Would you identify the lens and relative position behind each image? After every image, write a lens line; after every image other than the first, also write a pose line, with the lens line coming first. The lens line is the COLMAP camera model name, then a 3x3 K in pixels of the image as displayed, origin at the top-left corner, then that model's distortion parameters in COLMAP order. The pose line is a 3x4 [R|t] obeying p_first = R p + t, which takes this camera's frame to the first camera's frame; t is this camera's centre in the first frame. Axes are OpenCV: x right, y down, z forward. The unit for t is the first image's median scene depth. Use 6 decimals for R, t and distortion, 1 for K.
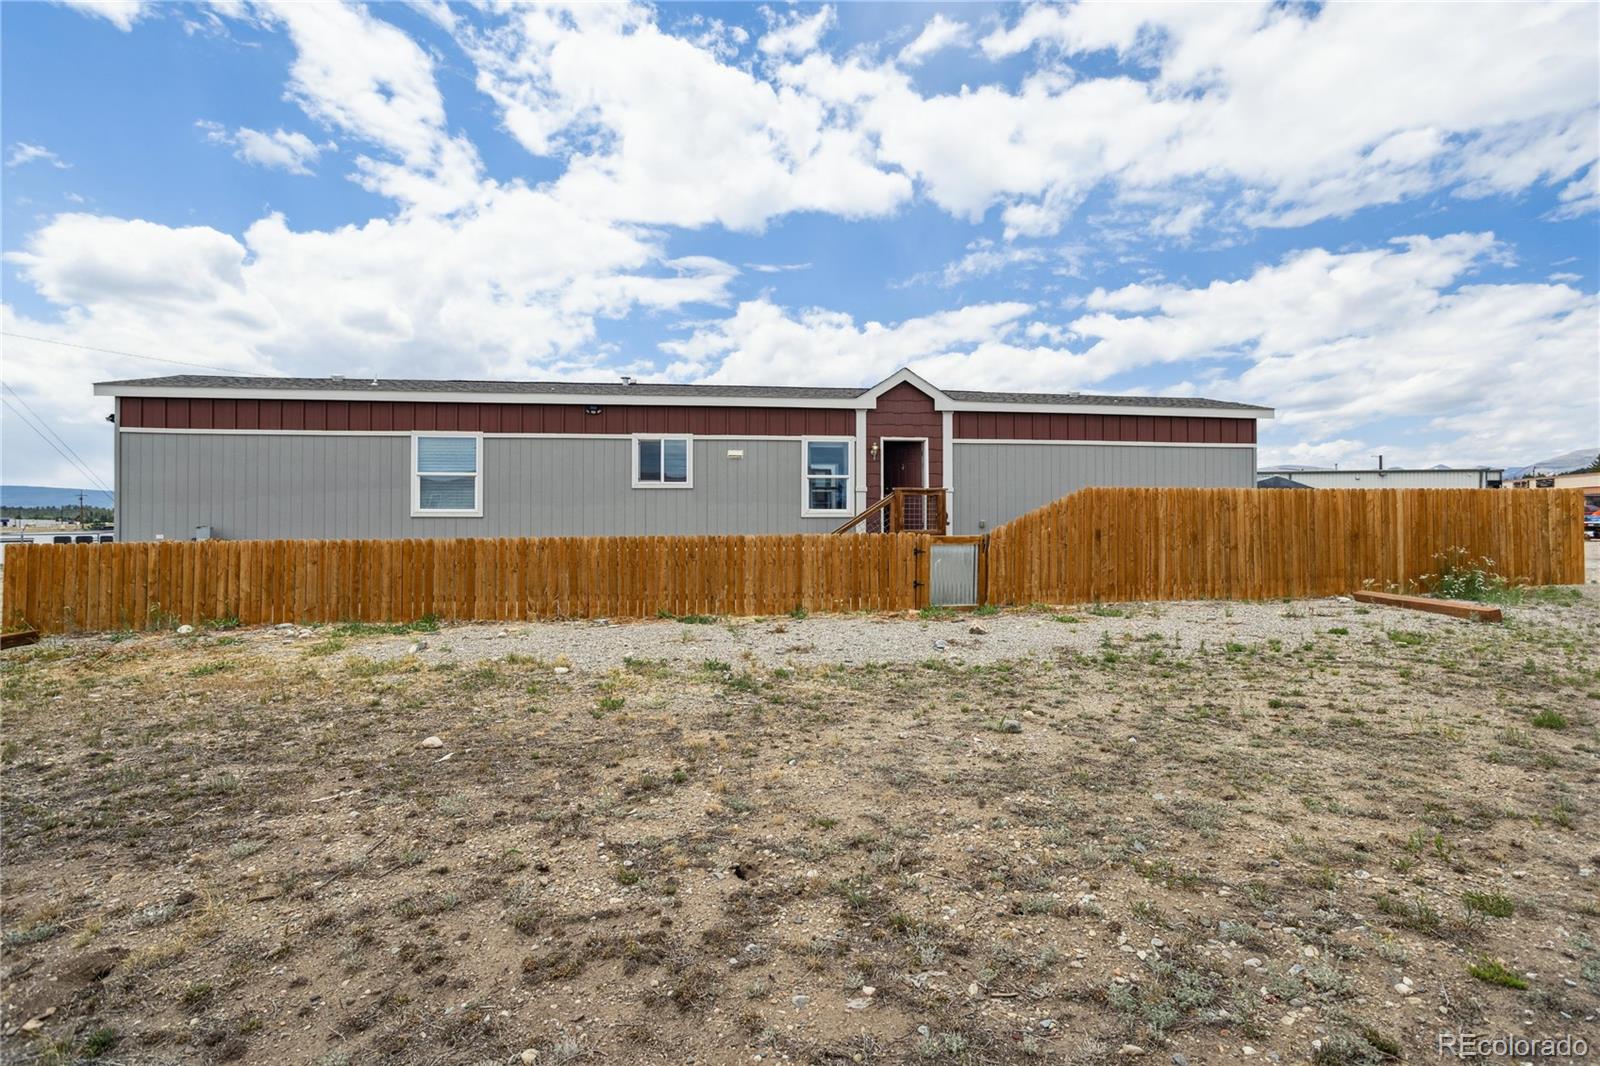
lens RADIAL K [[775.5, 0, 806.1], [0, 775.5, 531.6], [0, 0, 1]] dist [-0.008368, 0.001230]
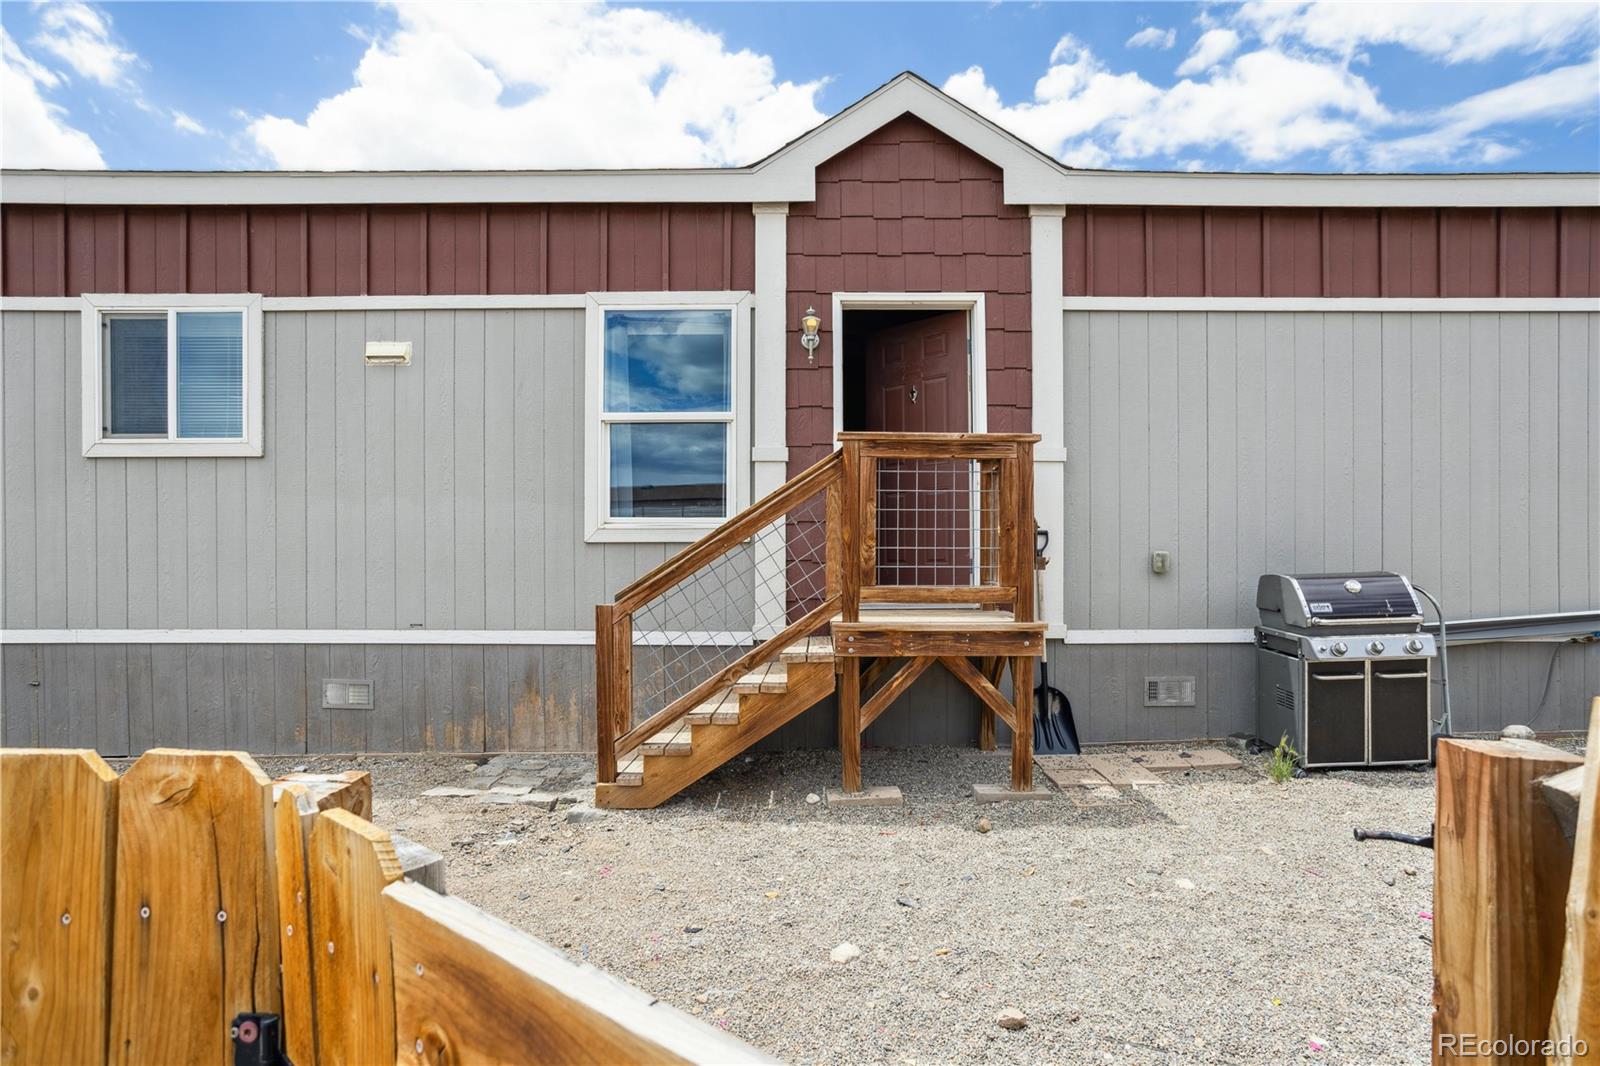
lens RADIAL K [[595.0, 0, 909.4], [0, 595.0, 571.6], [0, 0, 1]] dist [-0.003843, 0.000273]
pose [[0.994332, 0.002865, -0.106279, 0.156782], [-0.003850, 0.999952, -0.009061, -0.005075], [0.106248, 0.009418, 0.994295, 0.773245]]
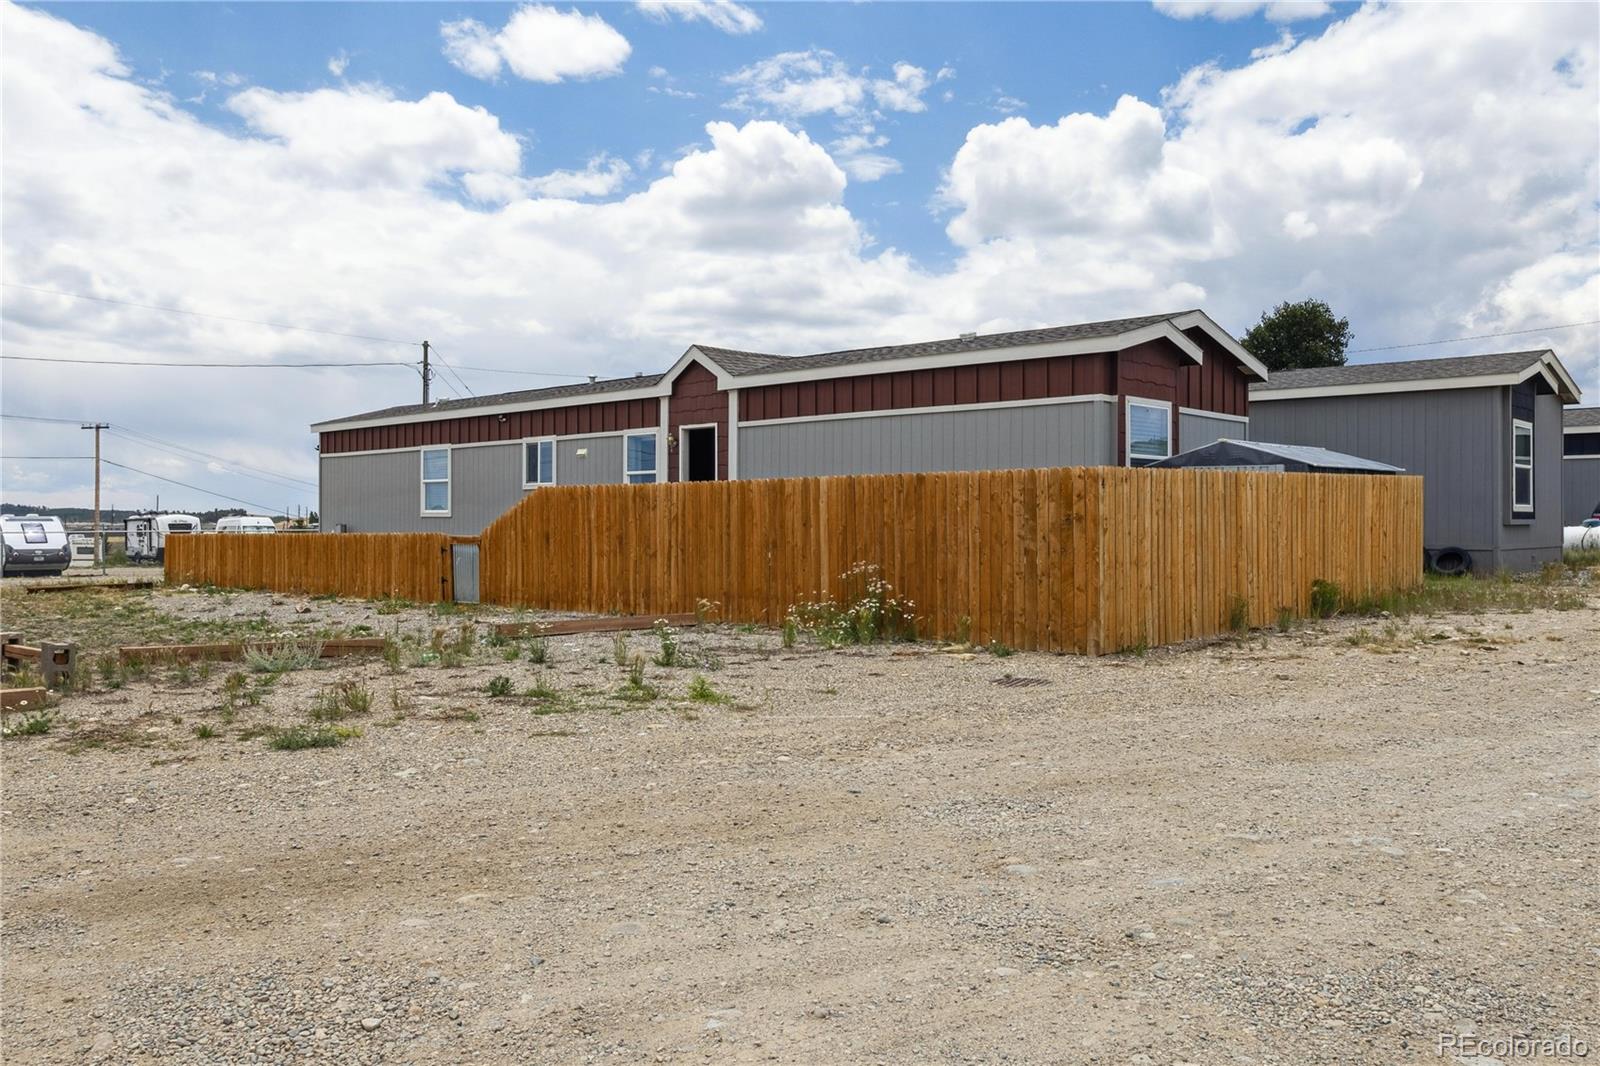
lens RADIAL K [[1189.7, 0, 797.0], [0, 1189.7, 524.9], [0, 0, 1]] dist [-0.003284, -0.000552]
pose [[0.656860, 0.003855, -0.754003, 1.232169], [-0.005898, 0.999983, -0.000026, -0.009594], [0.753990, 0.004464, 0.656871, 0.211537]]
